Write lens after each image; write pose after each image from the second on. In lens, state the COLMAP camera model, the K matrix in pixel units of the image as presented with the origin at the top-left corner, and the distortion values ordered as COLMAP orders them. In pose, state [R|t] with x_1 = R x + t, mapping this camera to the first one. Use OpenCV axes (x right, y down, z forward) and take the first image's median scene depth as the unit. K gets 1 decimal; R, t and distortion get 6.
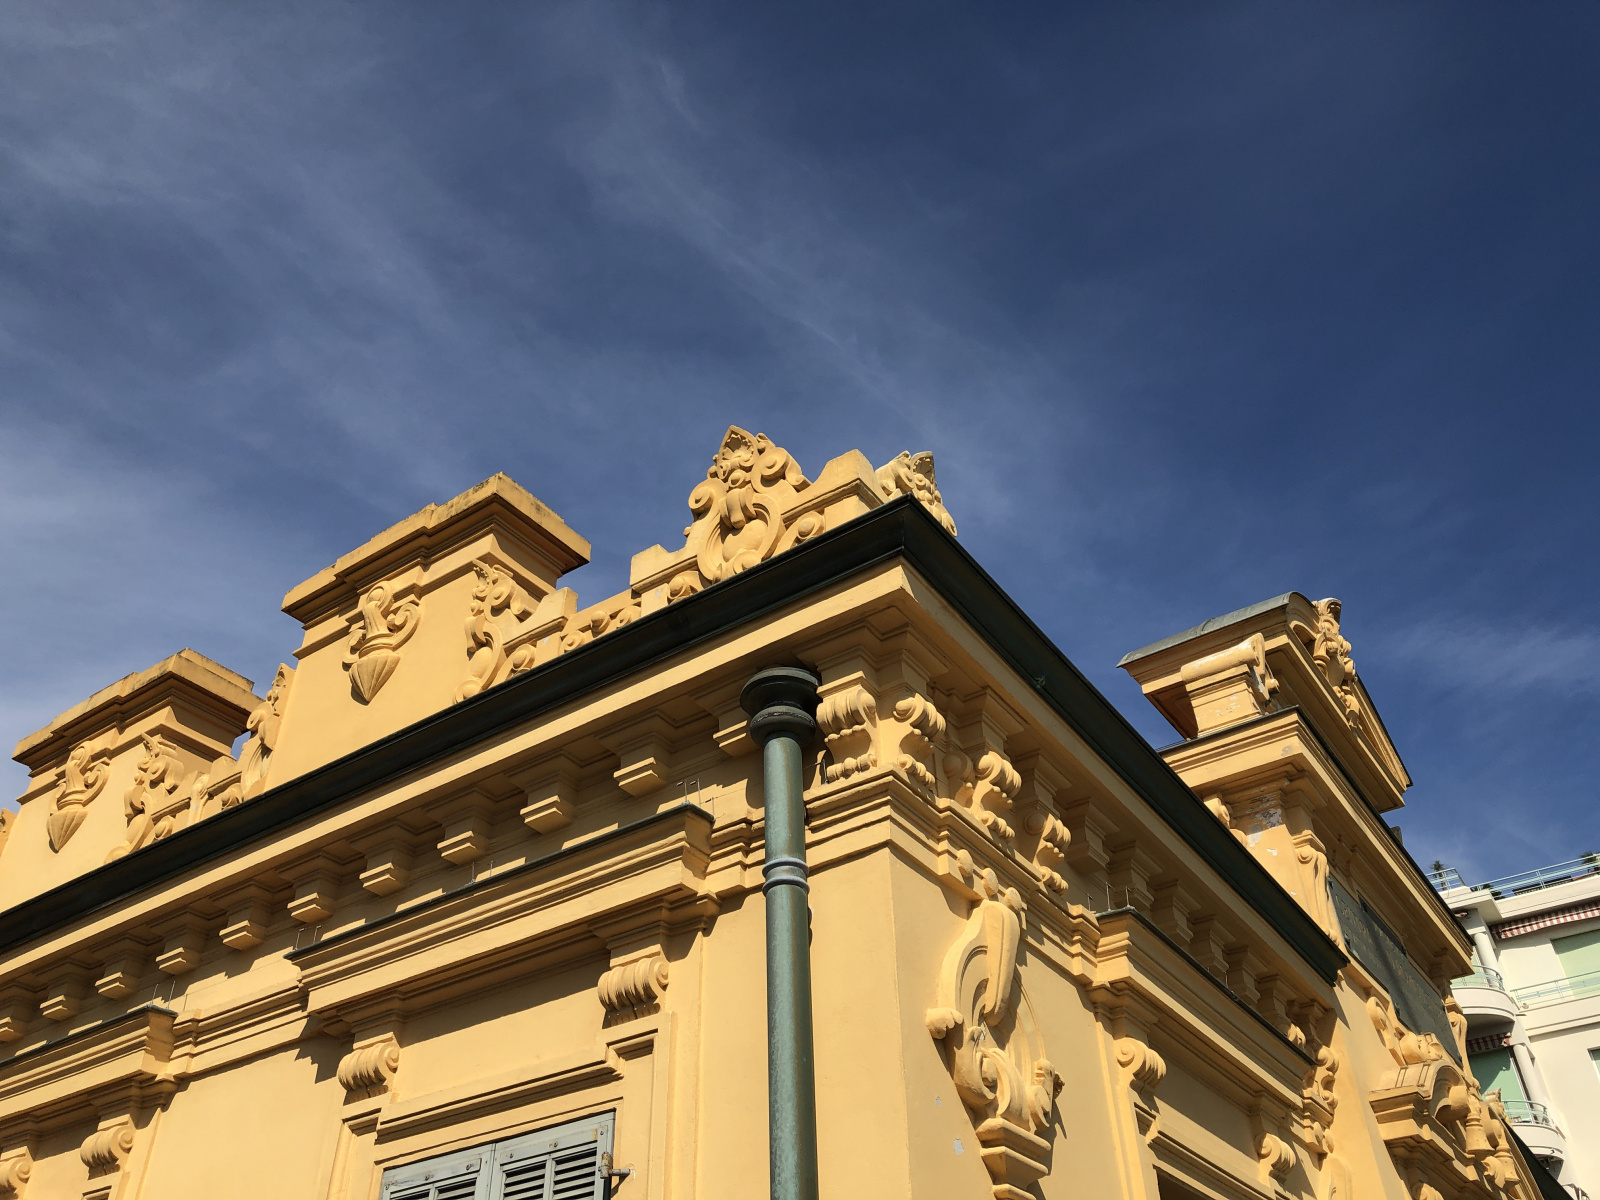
lens RADIAL K [[1317.3, 0, 795.3], [0, 1317.3, 602.8], [0, 0, 1]] dist [-0.008549, -0.008619]
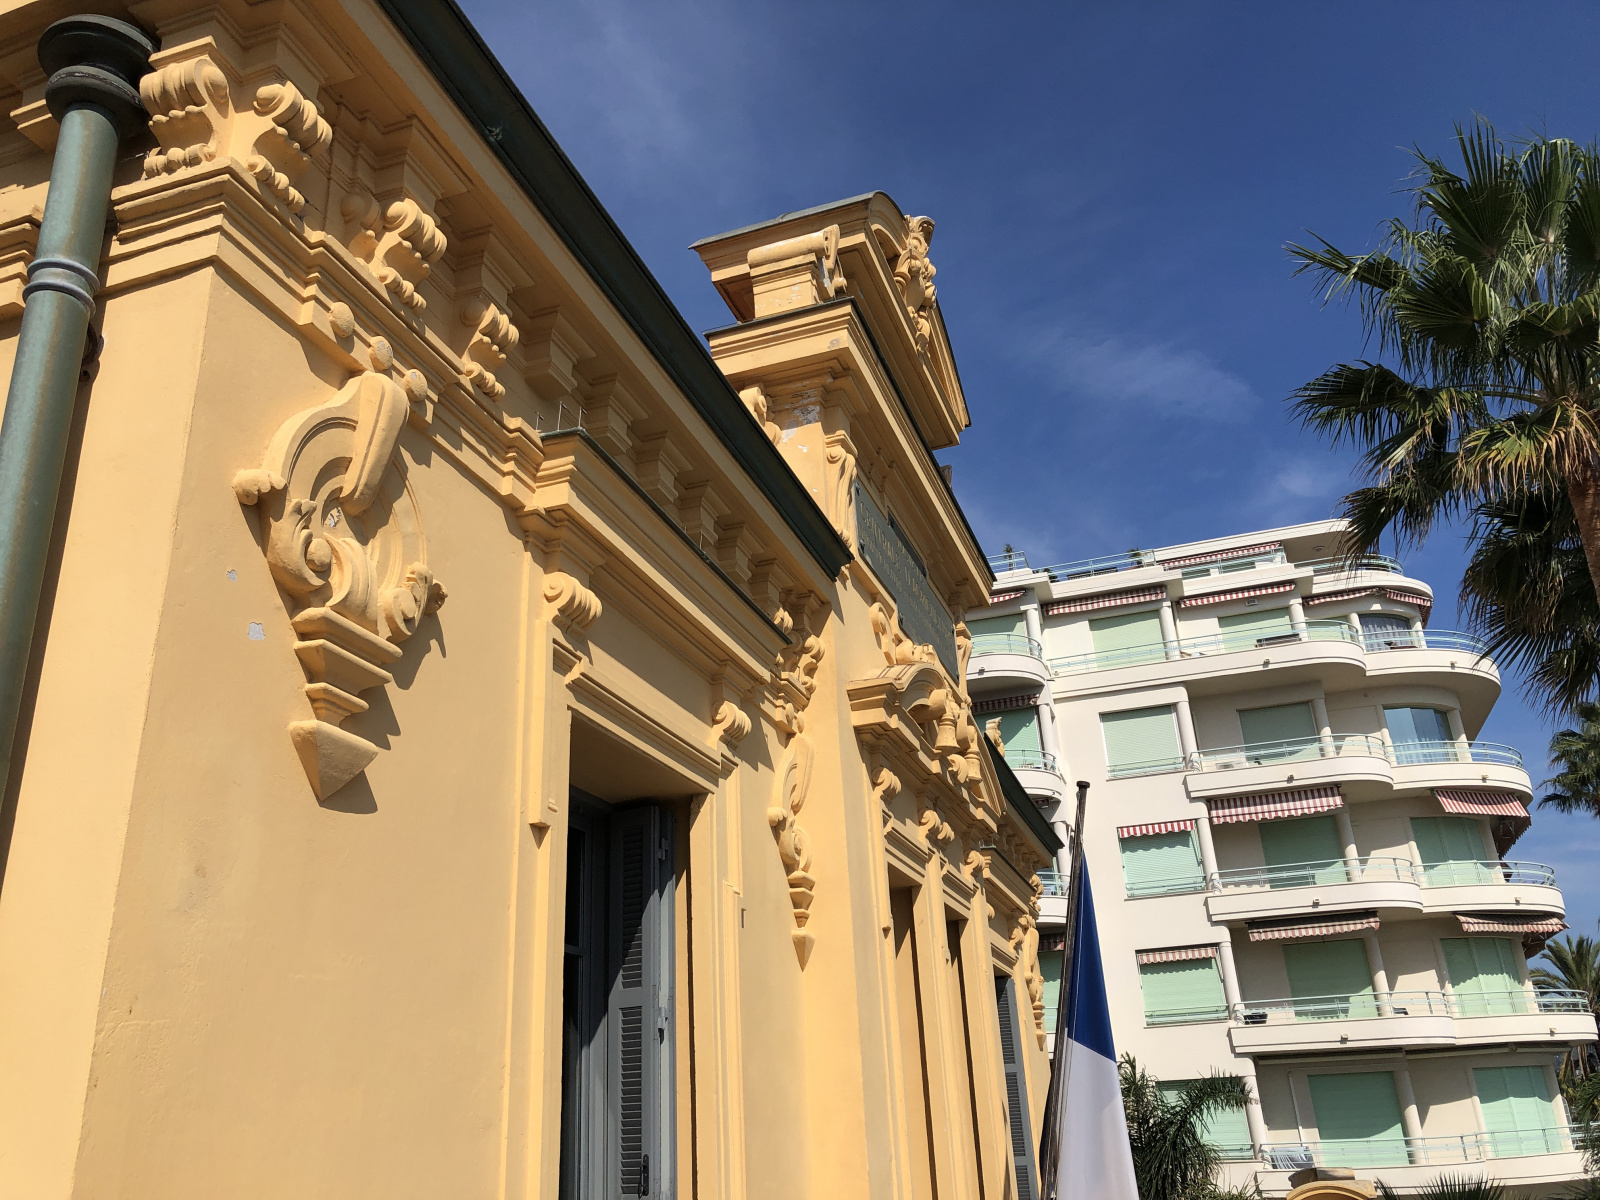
lens RADIAL K [[1300.4, 0, 799.4], [0, 1300.4, 629.2], [0, 0, 1]] dist [0.114954, -0.174112]
pose [[0.957288, 0.071306, 0.280205, 0.160787], [-0.145015, 0.956817, 0.251938, 0.119567], [-0.250140, -0.281811, 0.926290, 0.126536]]
